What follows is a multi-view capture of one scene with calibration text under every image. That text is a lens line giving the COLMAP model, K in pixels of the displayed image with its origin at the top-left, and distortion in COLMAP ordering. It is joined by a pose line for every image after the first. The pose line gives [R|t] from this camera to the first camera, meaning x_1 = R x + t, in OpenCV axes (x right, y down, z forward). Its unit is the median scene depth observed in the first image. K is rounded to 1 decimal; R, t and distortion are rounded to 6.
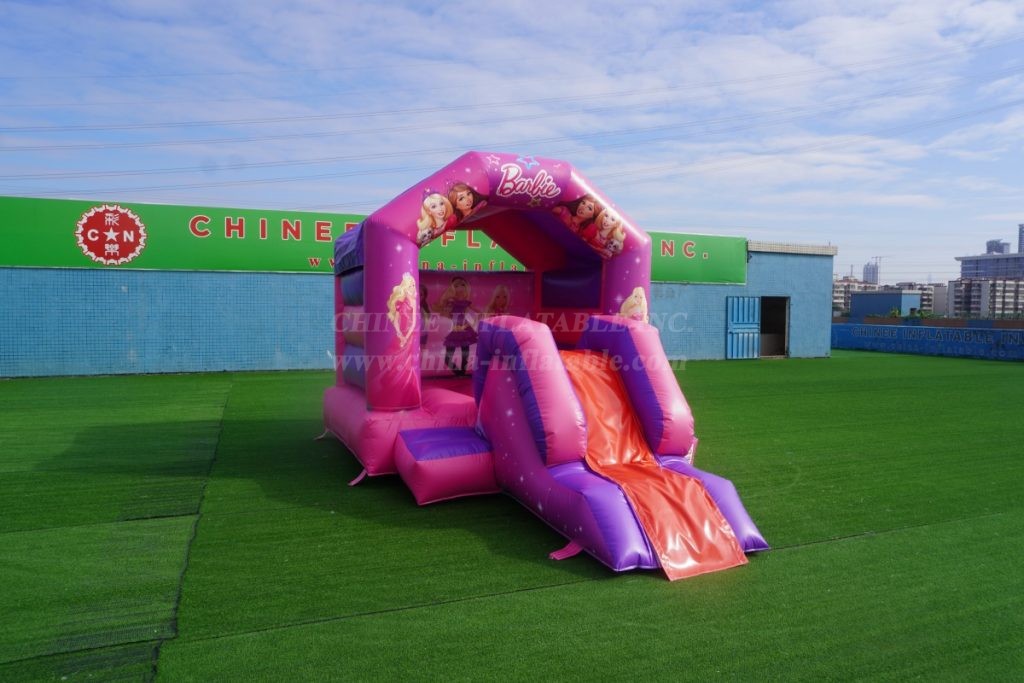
lens RADIAL K [[685.2, 0, 510.2], [0, 685.2, 343.9], [0, 0, 1]] dist [-0.045128, 0.031120]
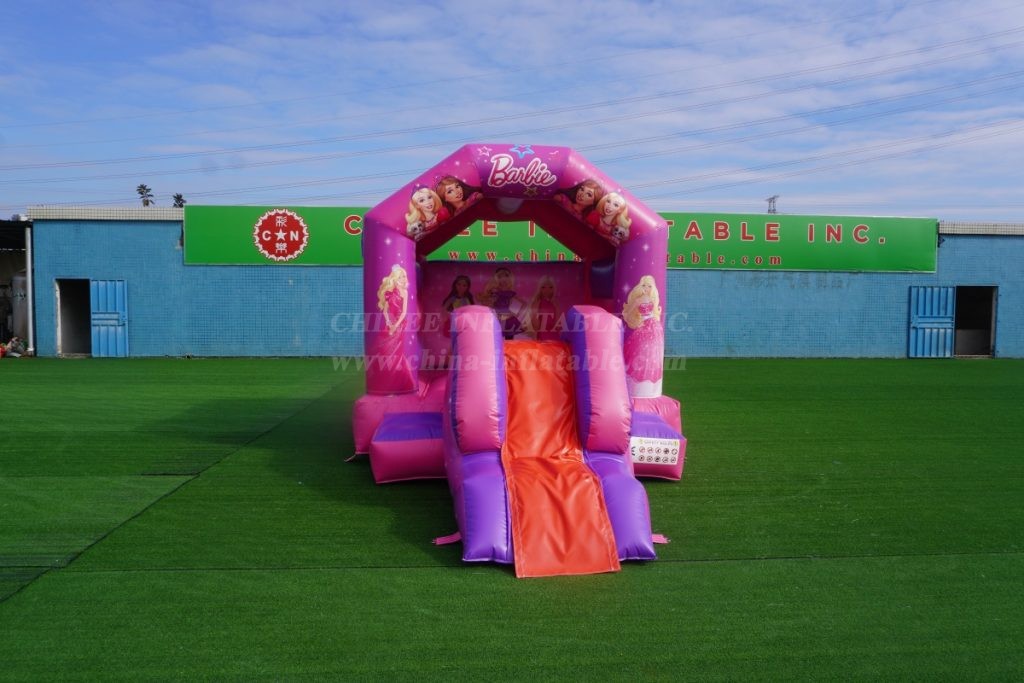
lens RADIAL K [[685.2, 0, 511.4], [0, 685.2, 339.5], [0, 0, 1]] dist [-0.045128, 0.031120]
pose [[0.952385, 0.017590, -0.304389, 0.312899], [-0.015956, 0.999842, 0.007856, 0.000847], [0.304479, -0.002625, 0.952515, 0.043622]]
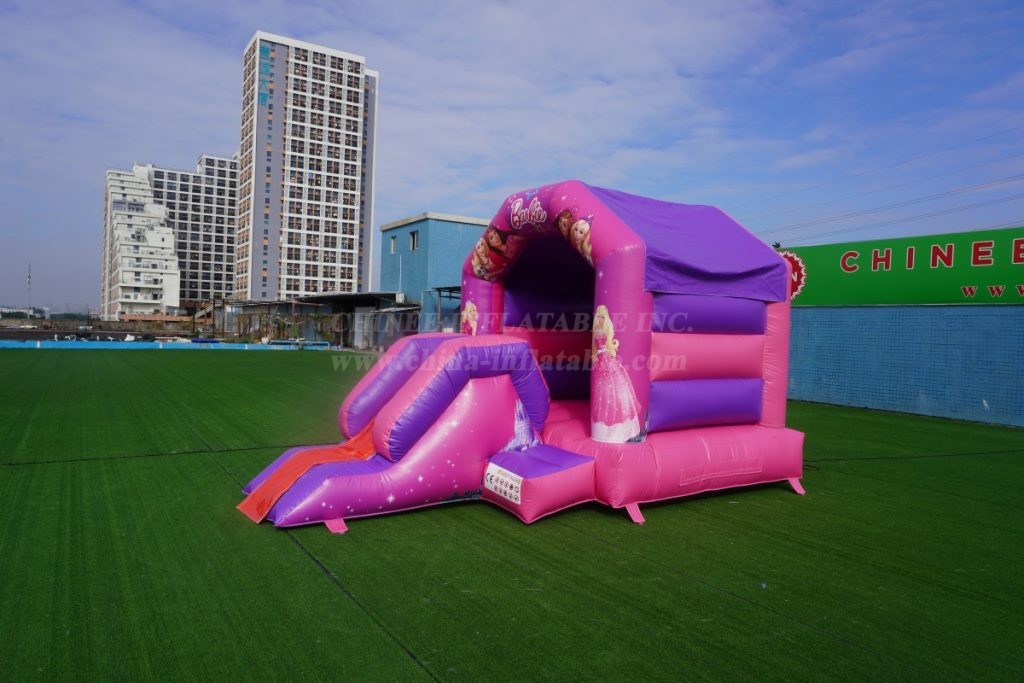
lens RADIAL K [[685.2, 0, 512.1], [0, 685.2, 343.2], [0, 0, 1]] dist [-0.045128, 0.031120]
pose [[0.192839, 0.019085, -0.981045, 1.057347], [-0.084026, 0.996459, 0.002869, -0.030258], [0.977626, 0.081880, 0.193760, 0.763347]]
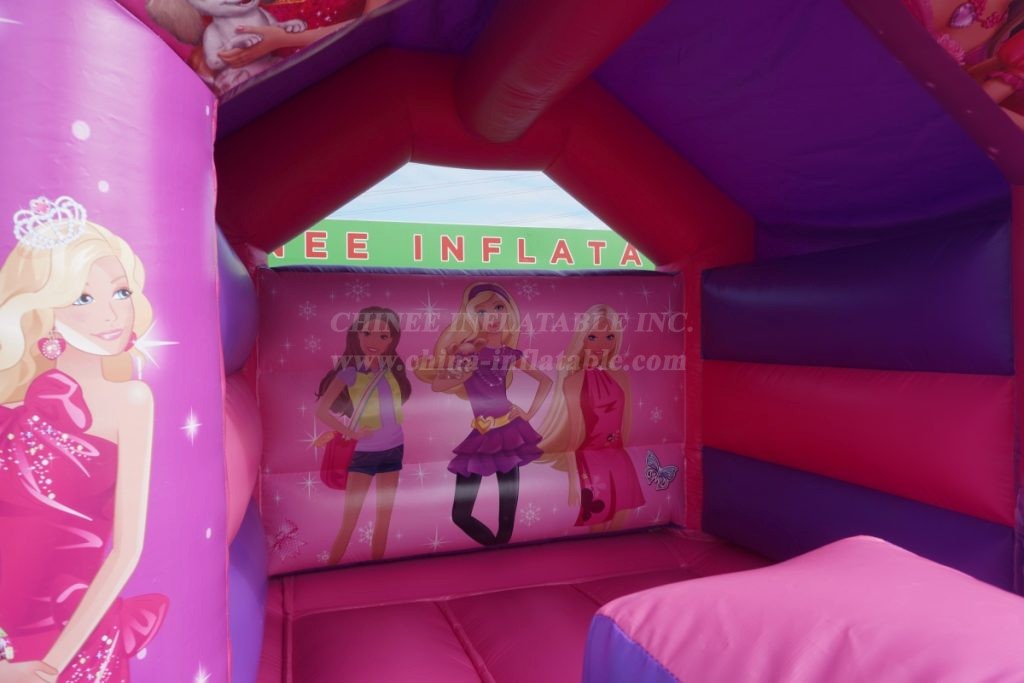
lens RADIAL K [[685.2, 0, 509.8], [0, 685.2, 337.7], [0, 0, 1]] dist [-0.045128, 0.031120]
pose [[0.996649, -0.019000, -0.079554, -0.042592], [0.014444, 0.998244, -0.057456, -0.060325], [0.080506, 0.056114, 0.995173, 0.795961]]
